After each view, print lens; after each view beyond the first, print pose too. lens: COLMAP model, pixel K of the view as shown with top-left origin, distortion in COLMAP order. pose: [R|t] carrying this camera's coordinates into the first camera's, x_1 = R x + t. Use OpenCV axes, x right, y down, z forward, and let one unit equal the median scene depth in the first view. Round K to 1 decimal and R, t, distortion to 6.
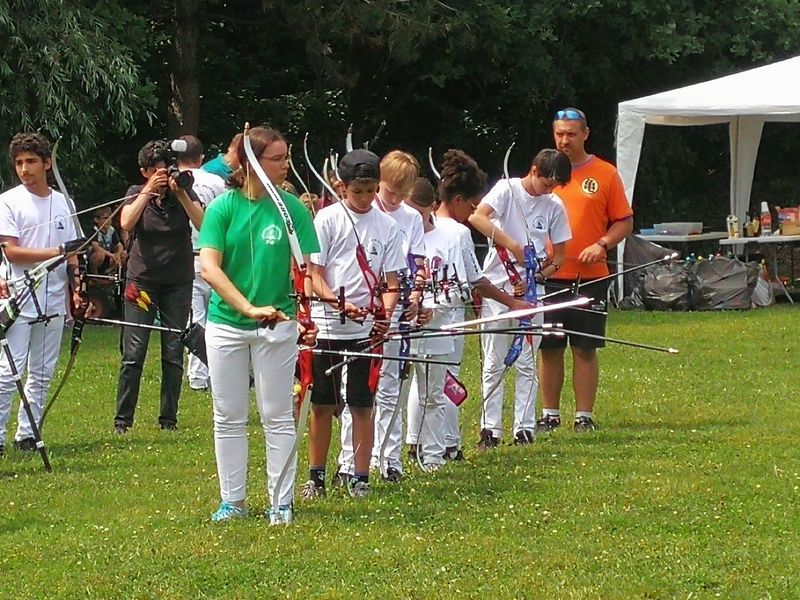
lens RADIAL K [[3293.5, 0, 402.0], [0, 3293.5, 302.0], [0, 0, 1]] dist [0.951721, 0.000000]
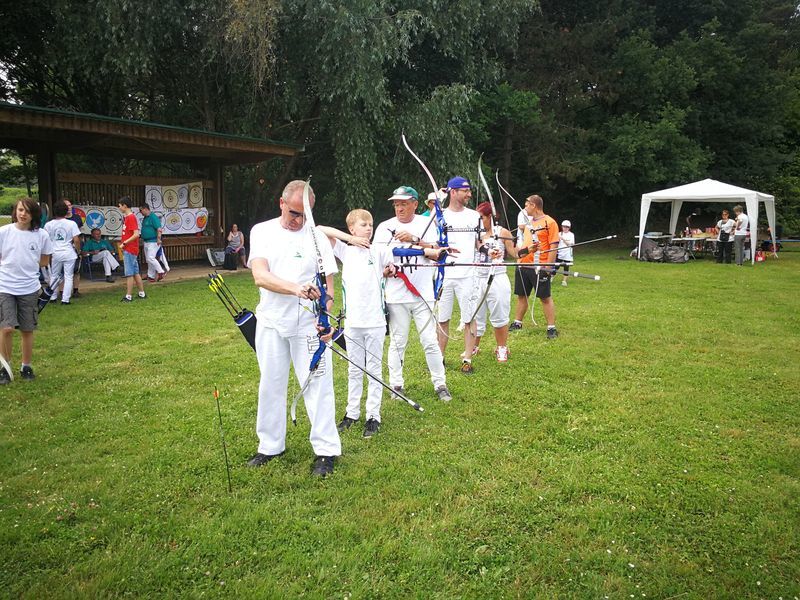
lens RADIAL K [[645.7, 0, 410.6], [0, 645.7, 309.6], [0, 0, 1]] dist [0.034828, -0.048483]
pose [[0.975203, 0.046931, -0.216281, -0.009468], [-0.022746, 0.993336, 0.112983, -0.015276], [0.220142, -0.105262, 0.969772, 0.327686]]
